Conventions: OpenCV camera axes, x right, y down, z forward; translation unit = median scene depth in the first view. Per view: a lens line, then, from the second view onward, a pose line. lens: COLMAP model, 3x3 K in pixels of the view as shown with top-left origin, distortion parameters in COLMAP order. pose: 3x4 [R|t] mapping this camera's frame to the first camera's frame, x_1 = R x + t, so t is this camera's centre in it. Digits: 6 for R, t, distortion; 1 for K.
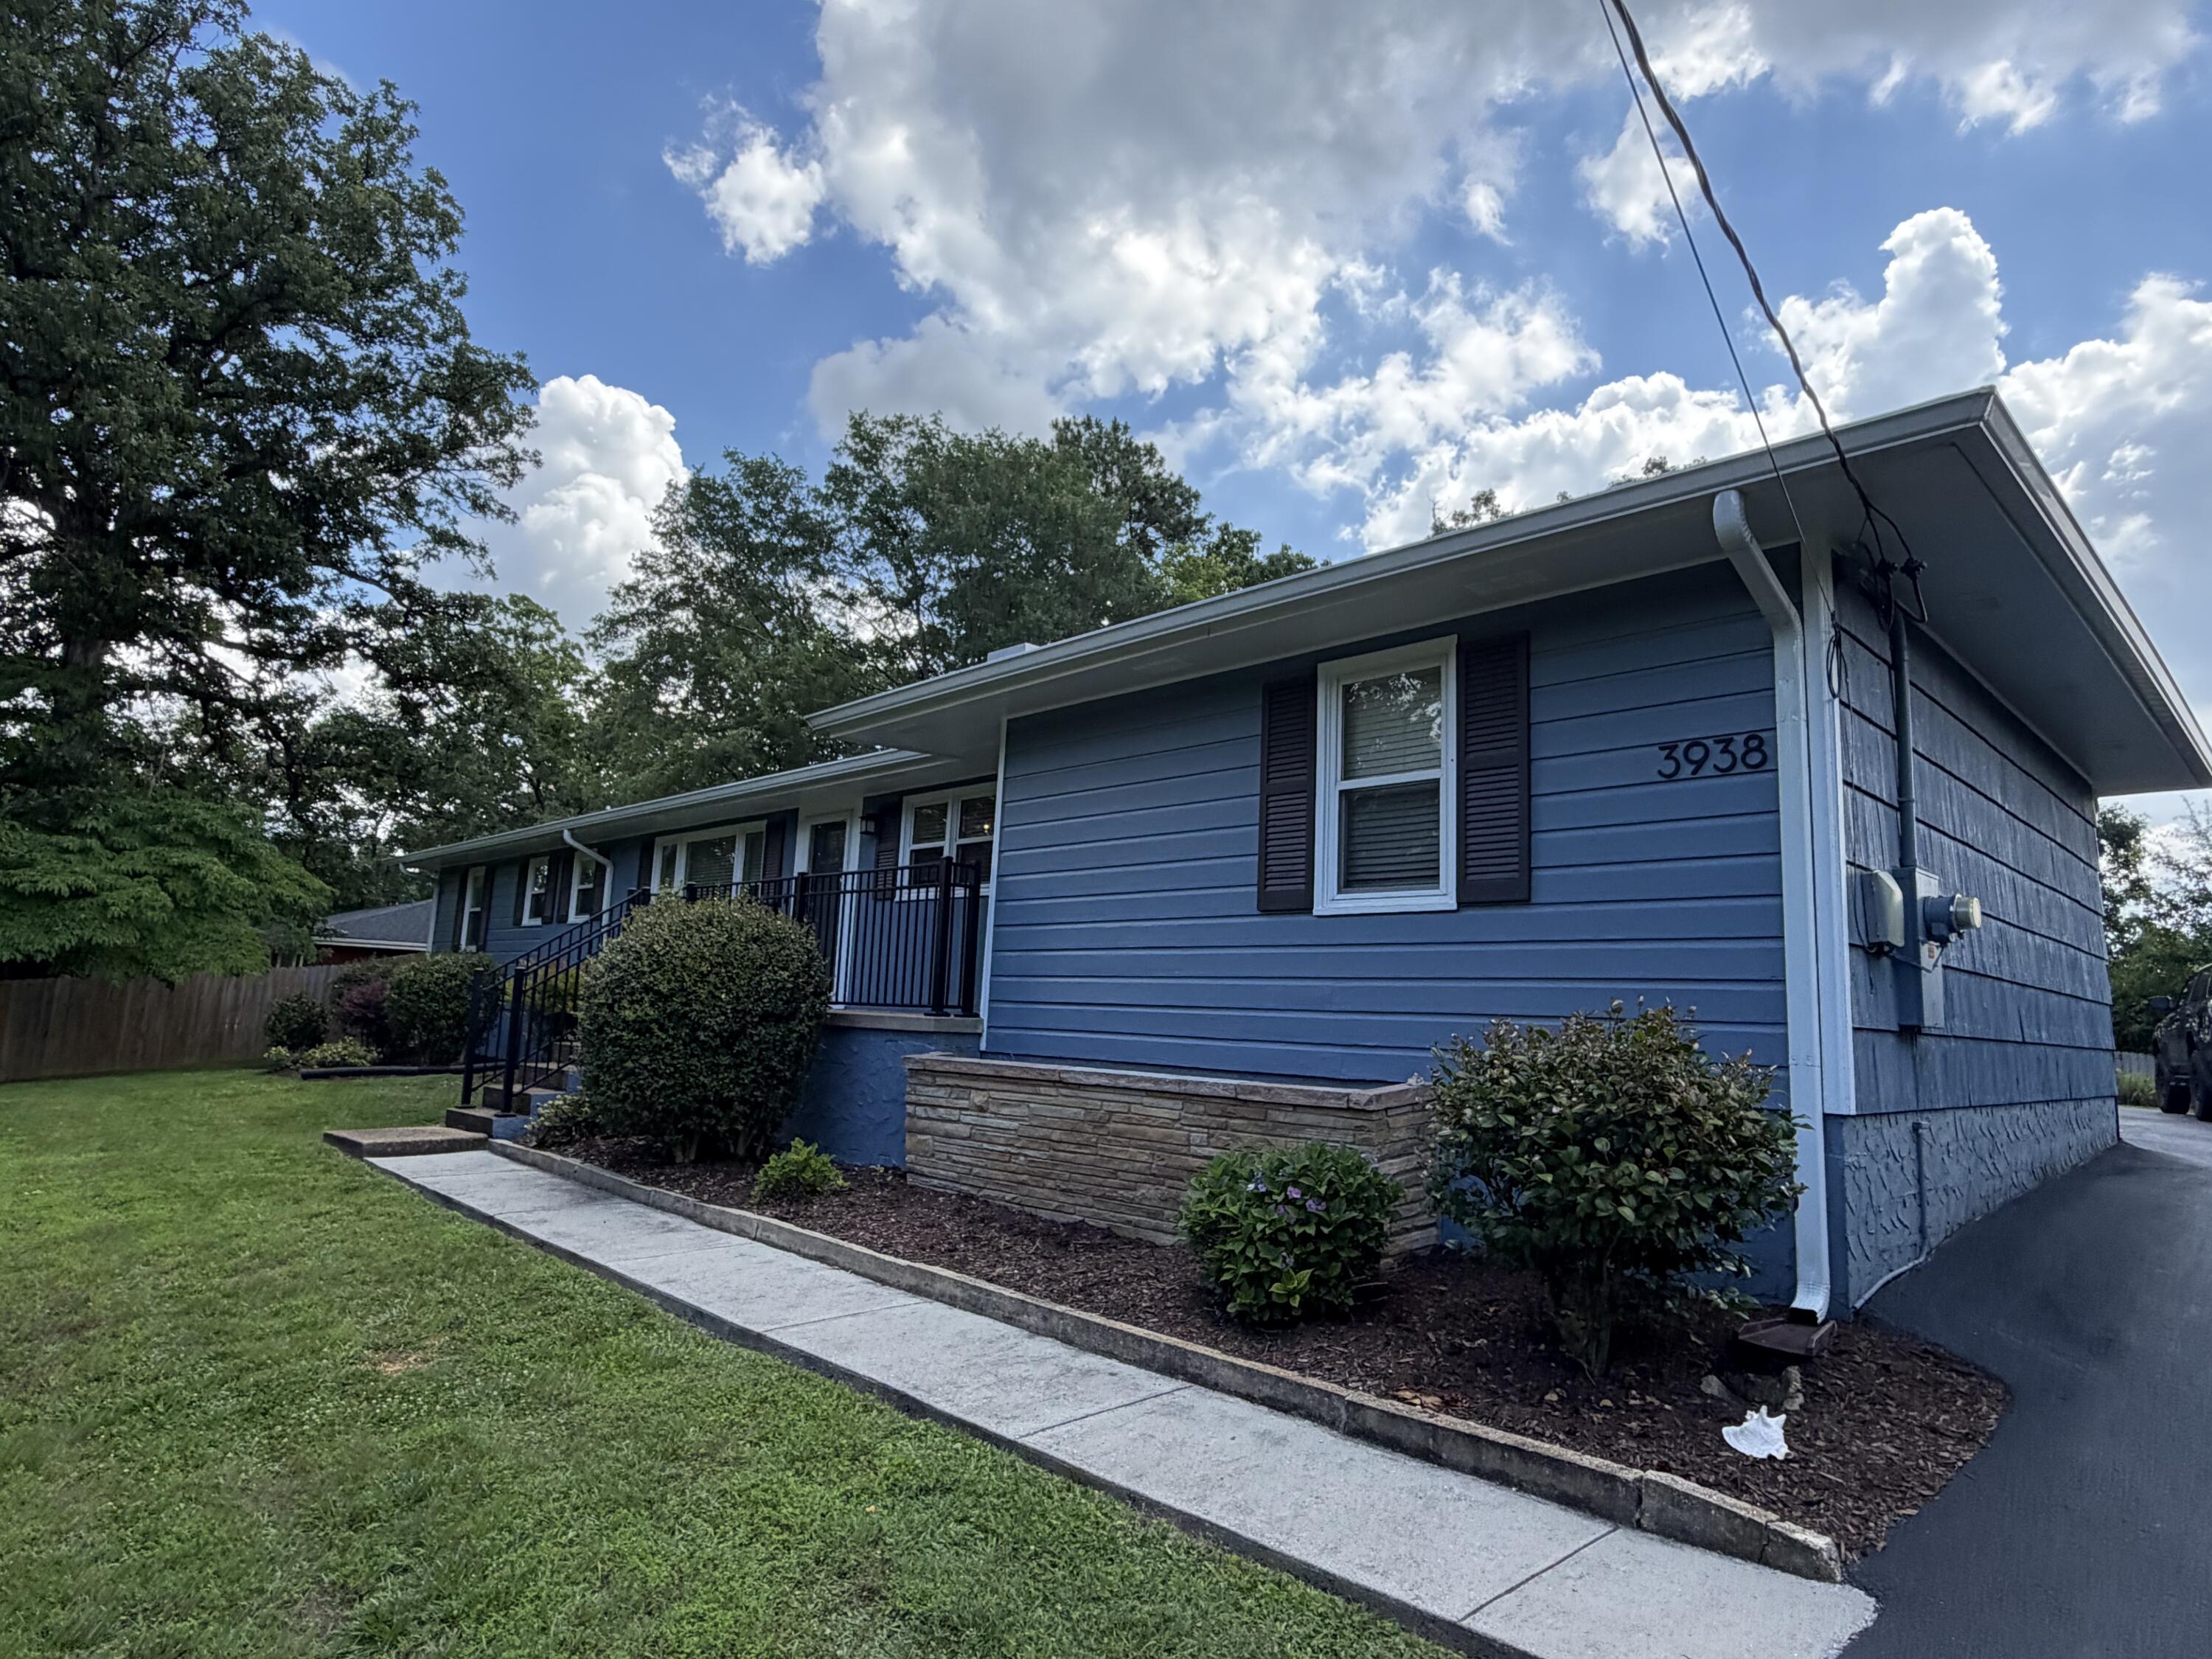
lens RADIAL K [[1232.4, 0, 1106.4], [0, 1232.4, 832.3], [0, 0, 1]] dist [-0.001190, 0.000558]
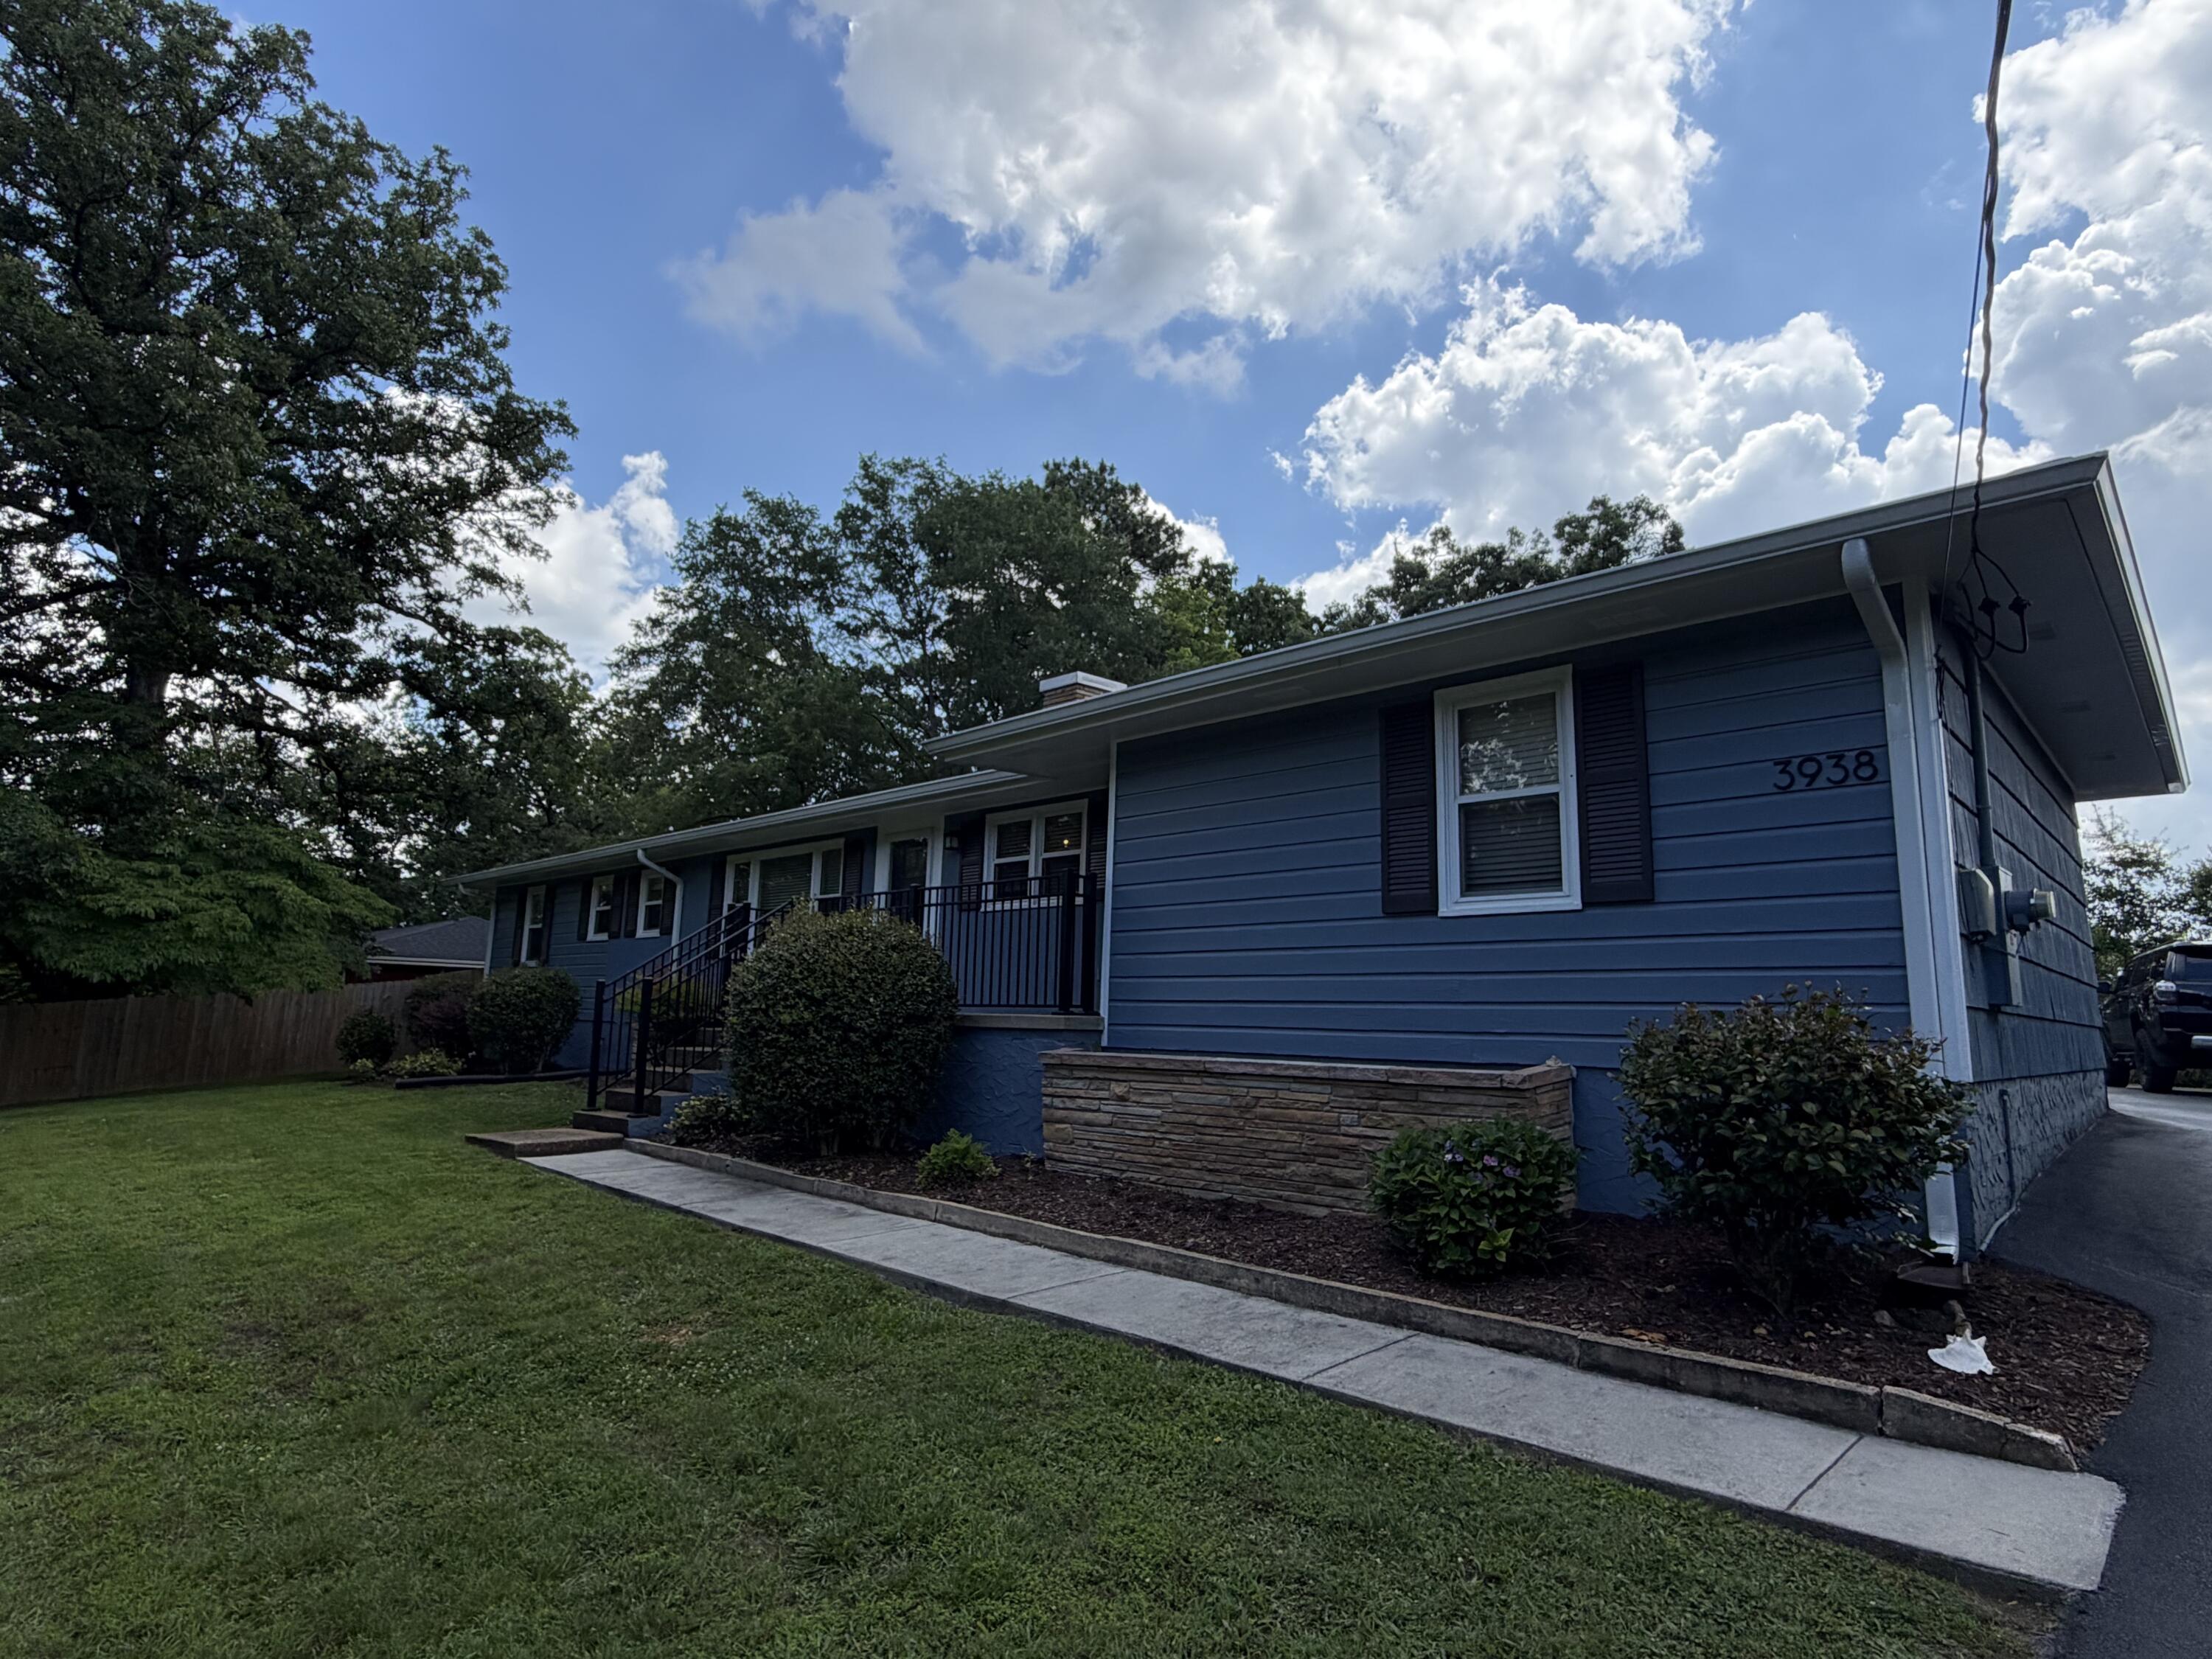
lens RADIAL K [[1161.9, 0, 1106.2], [0, 1161.9, 830.6], [0, 0, 1]] dist [-0.002601, 0.000670]
pose [[0.999355, -0.011817, 0.033918, -0.150489], [0.012281, 0.999833, -0.013520, 0.000254], [-0.033753, 0.013928, 0.999333, -0.034917]]
